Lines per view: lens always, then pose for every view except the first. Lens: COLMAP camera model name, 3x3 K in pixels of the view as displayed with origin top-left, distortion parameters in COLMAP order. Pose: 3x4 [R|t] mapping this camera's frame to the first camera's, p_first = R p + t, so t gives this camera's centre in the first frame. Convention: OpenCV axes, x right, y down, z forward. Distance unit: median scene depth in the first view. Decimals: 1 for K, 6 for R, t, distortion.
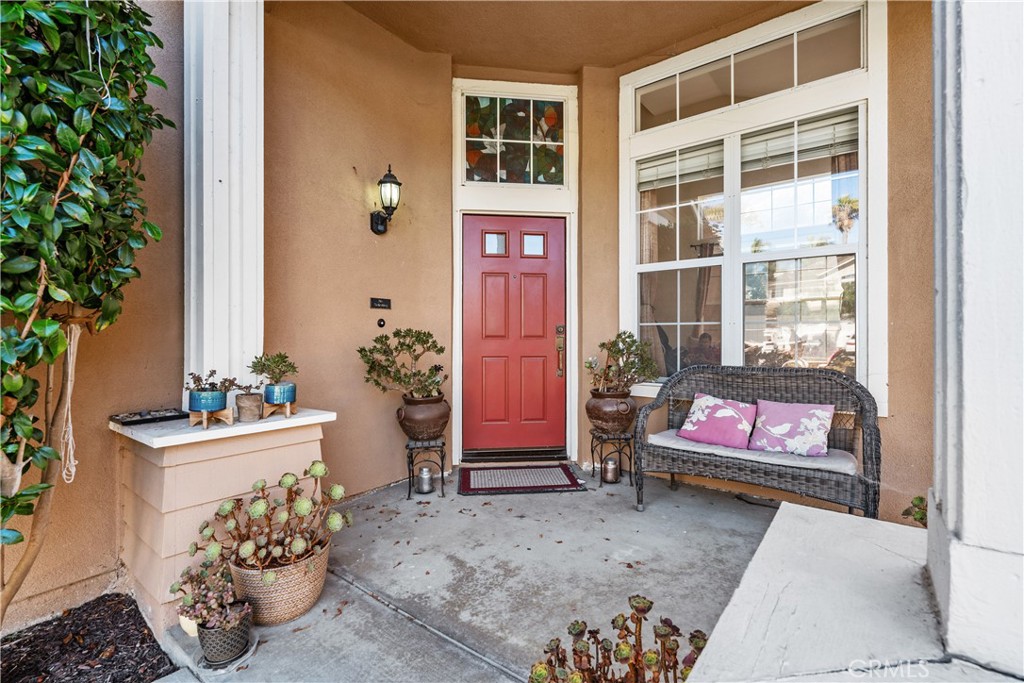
lens RADIAL K [[459.0, 0, 511.9], [0, 459.0, 338.3], [0, 0, 1]] dist [-0.001027, -0.000056]
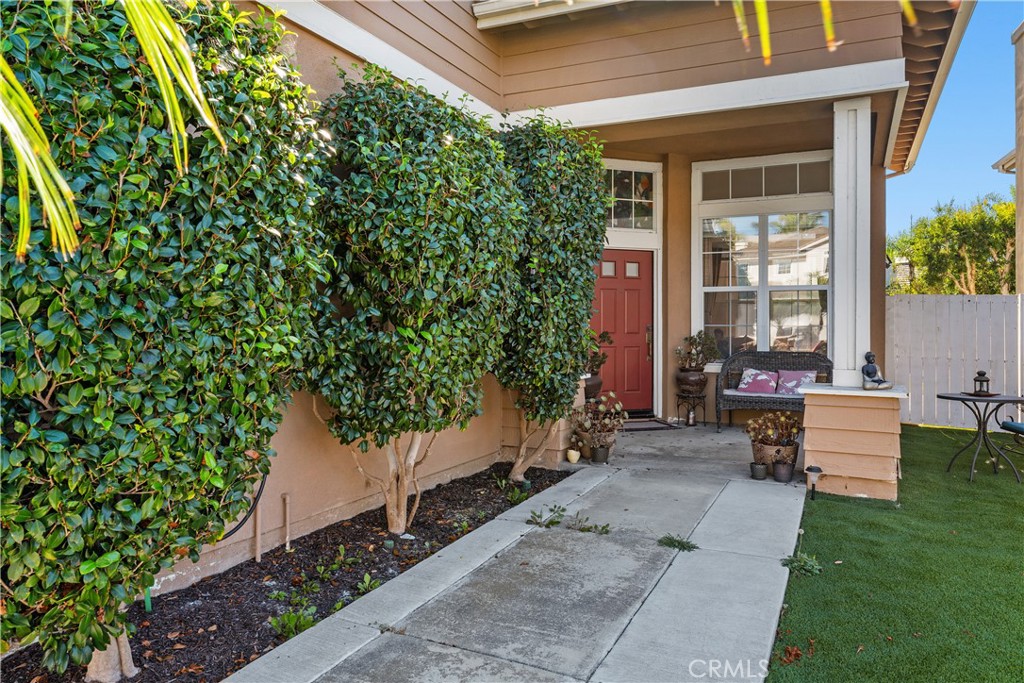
lens RADIAL K [[722.1, 0, 512.1], [0, 722.1, 325.0], [0, 0, 1]] dist [-0.001144, -0.000218]
pose [[0.977922, 0.003068, 0.208948, -0.943883], [-0.002467, 0.999992, -0.003139, -0.024908], [-0.208956, 0.002554, 0.977922, -1.354369]]
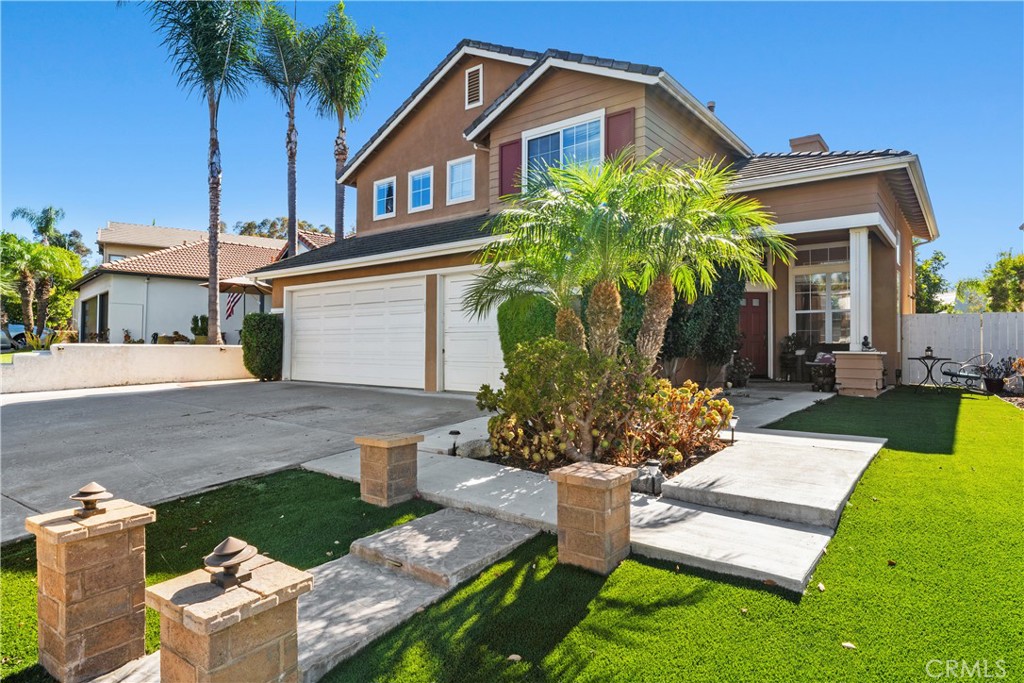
lens RADIAL K [[580.1, 0, 512.0], [0, 580.1, 341.5], [0, 0, 1]] dist [0.000451, 0.000450]
pose [[0.999835, 0.007058, -0.016713, -1.644929], [-0.007343, 0.999828, -0.017037, 0.128639], [0.016590, 0.017157, 0.999715, -3.056580]]
